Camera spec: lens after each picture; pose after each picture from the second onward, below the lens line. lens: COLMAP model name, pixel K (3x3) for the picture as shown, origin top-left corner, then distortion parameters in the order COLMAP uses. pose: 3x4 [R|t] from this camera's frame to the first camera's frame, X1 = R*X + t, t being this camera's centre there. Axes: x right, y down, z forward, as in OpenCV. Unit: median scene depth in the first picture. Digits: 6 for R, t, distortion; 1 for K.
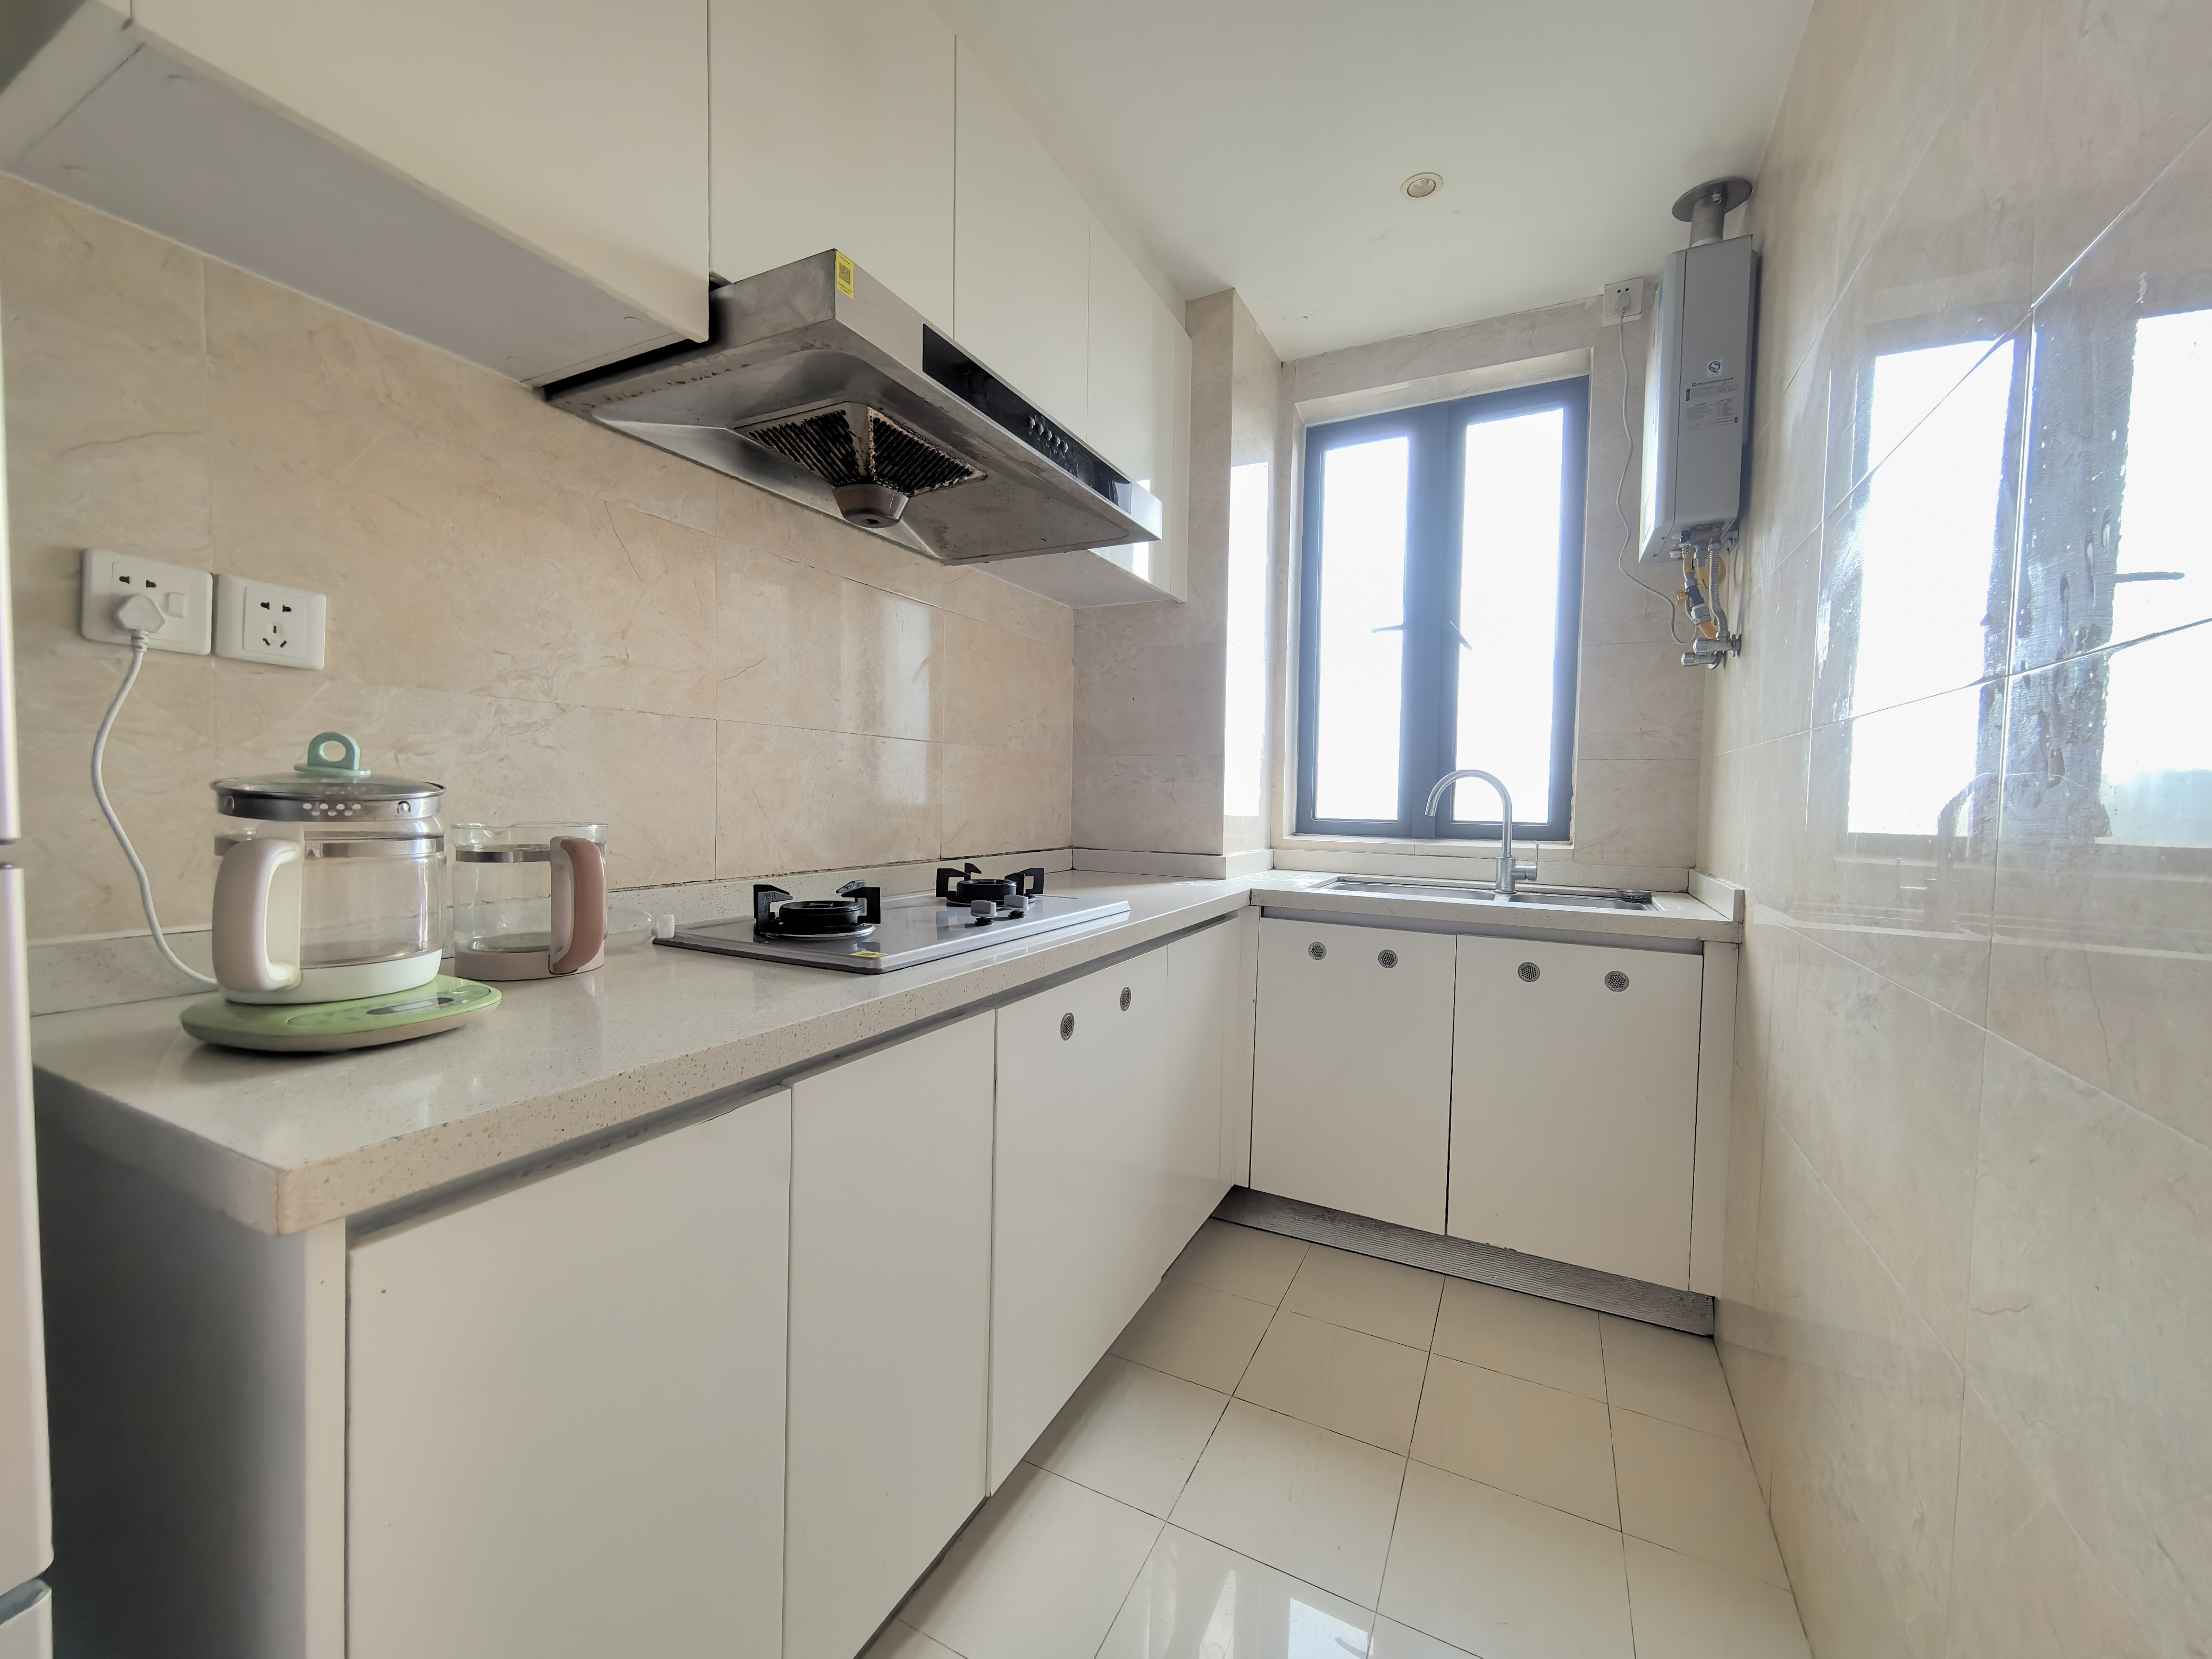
lens RADIAL K [[865.0, 0, 1118.9], [0, 865.0, 829.5], [0, 0, 1]] dist [0.007221, -0.000224]
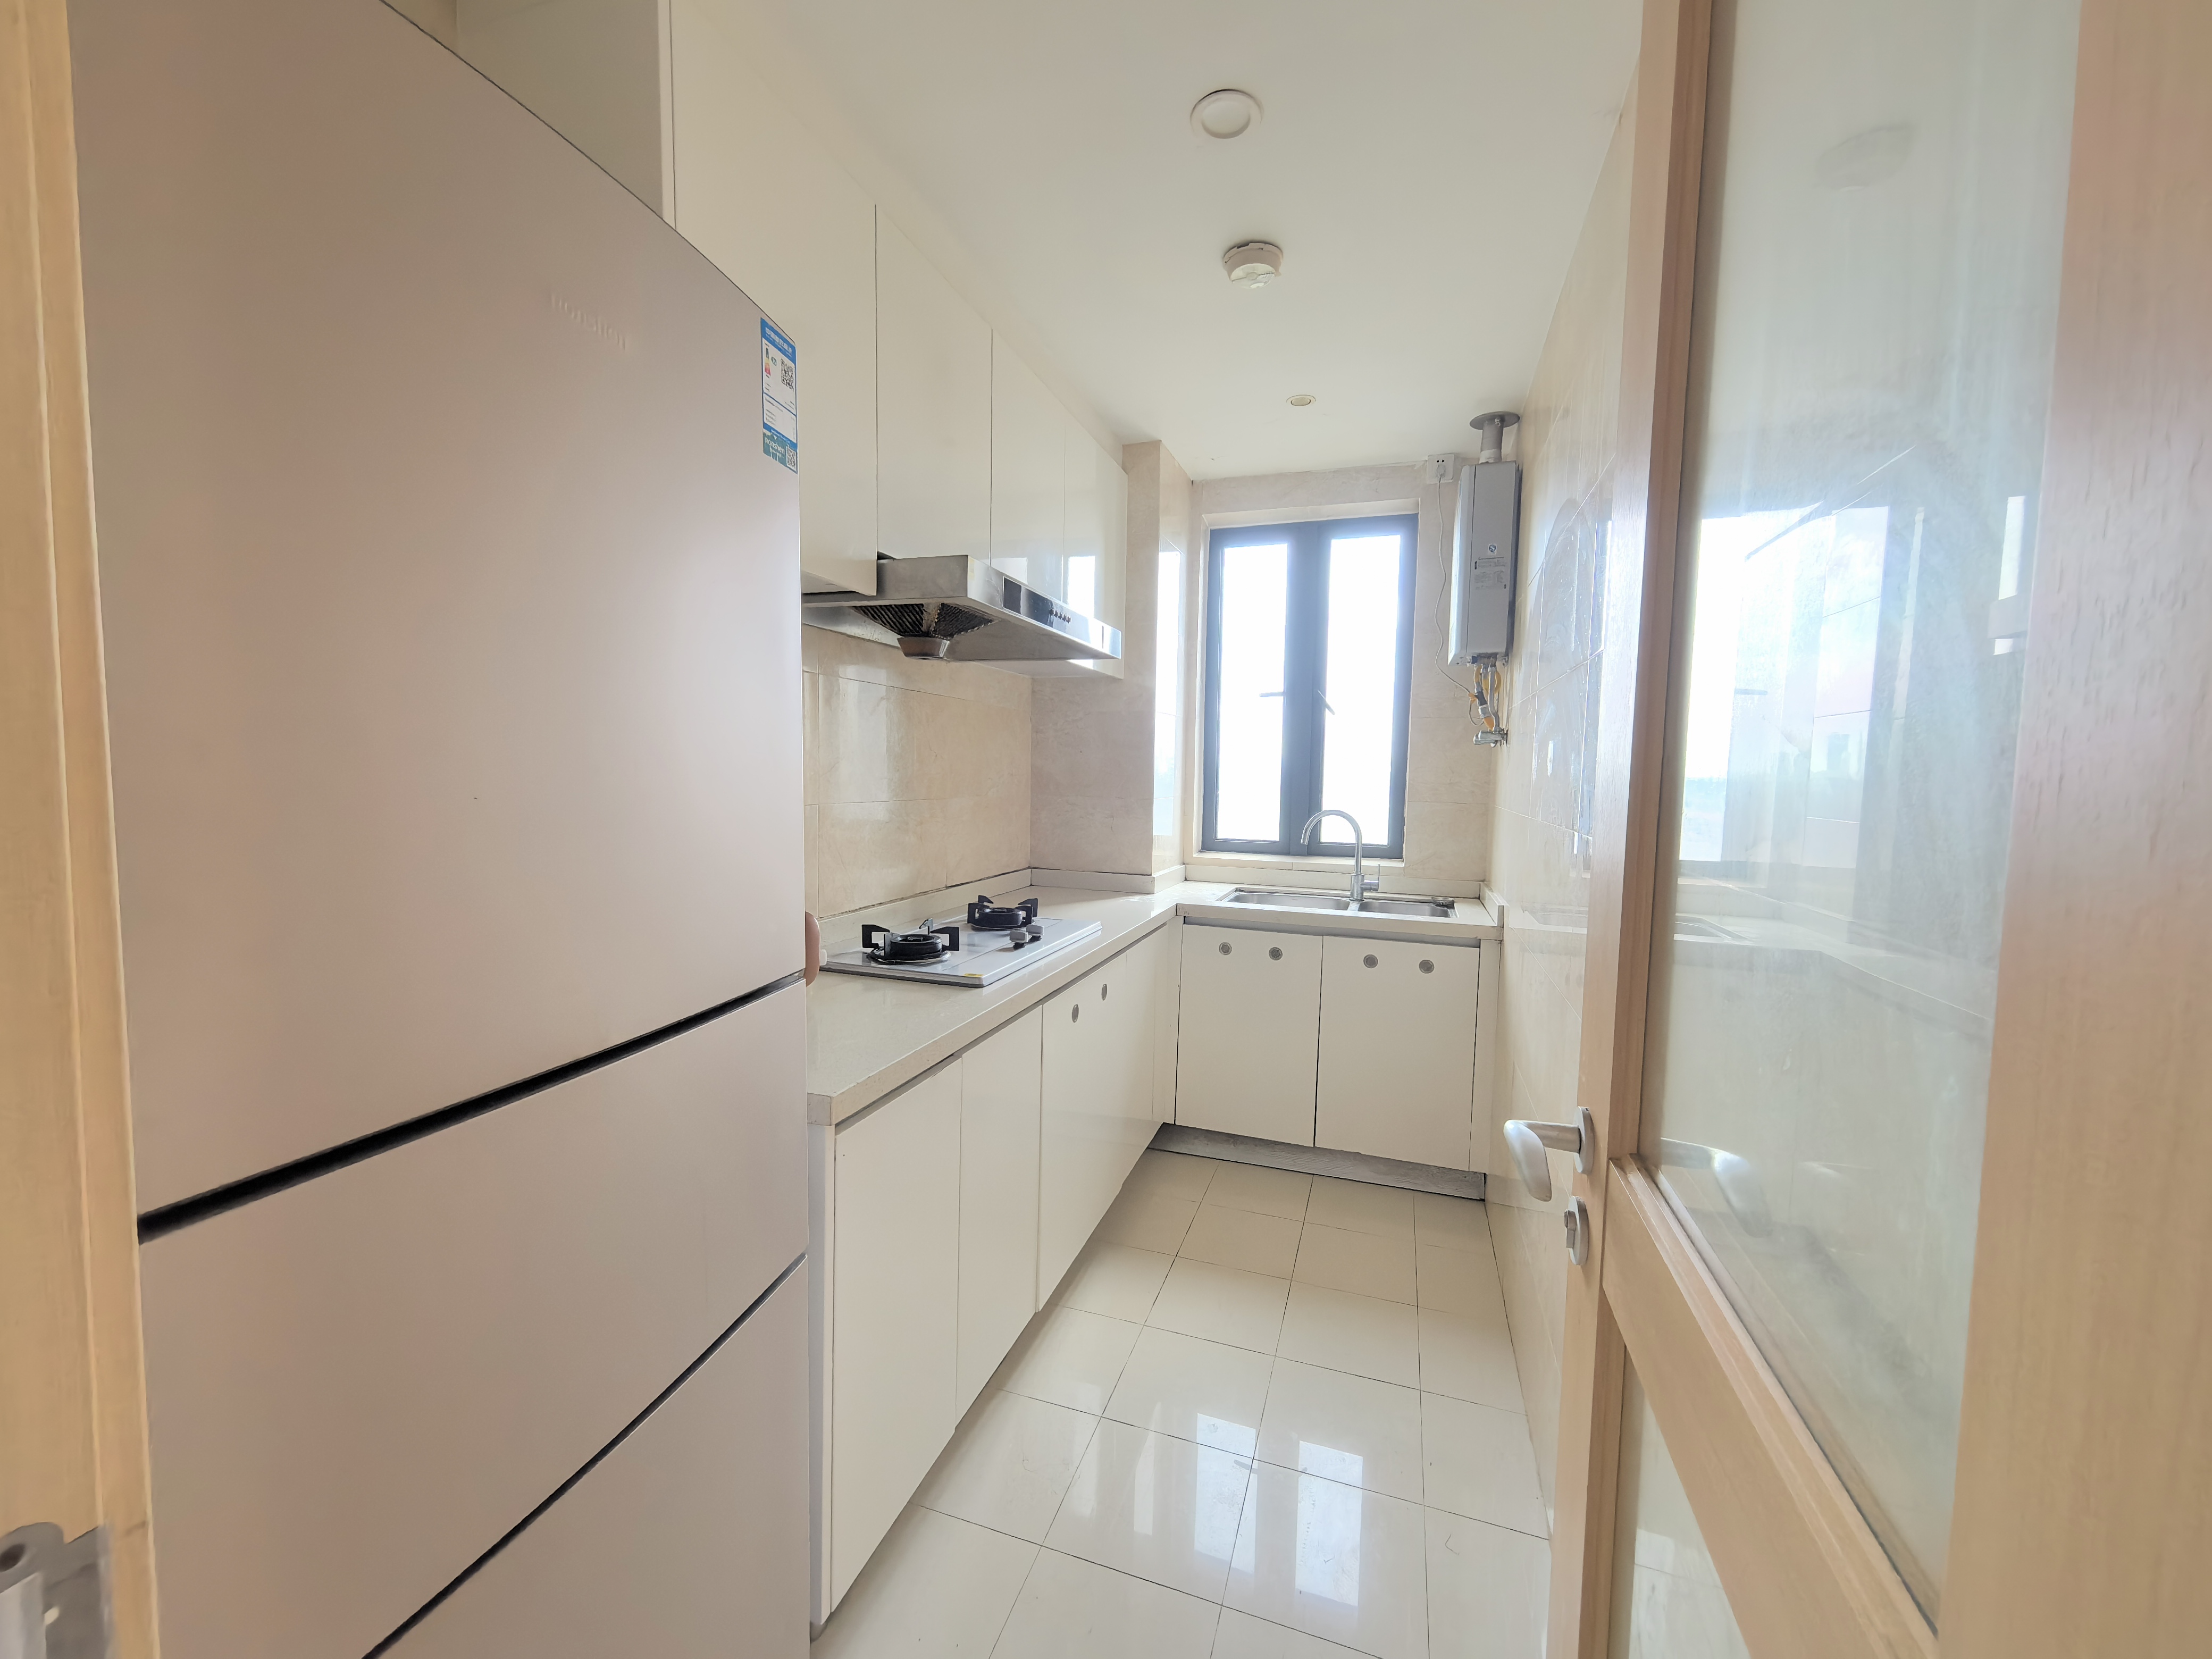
lens RADIAL K [[865.0, 0, 1118.9], [0, 865.0, 829.5], [0, 0, 1]] dist [0.007221, -0.000224]
pose [[0.989636, -0.006943, 0.143430, -0.127918], [0.002441, 0.999500, 0.031539, -0.088764], [-0.143577, -0.030862, 0.989158, -0.313141]]
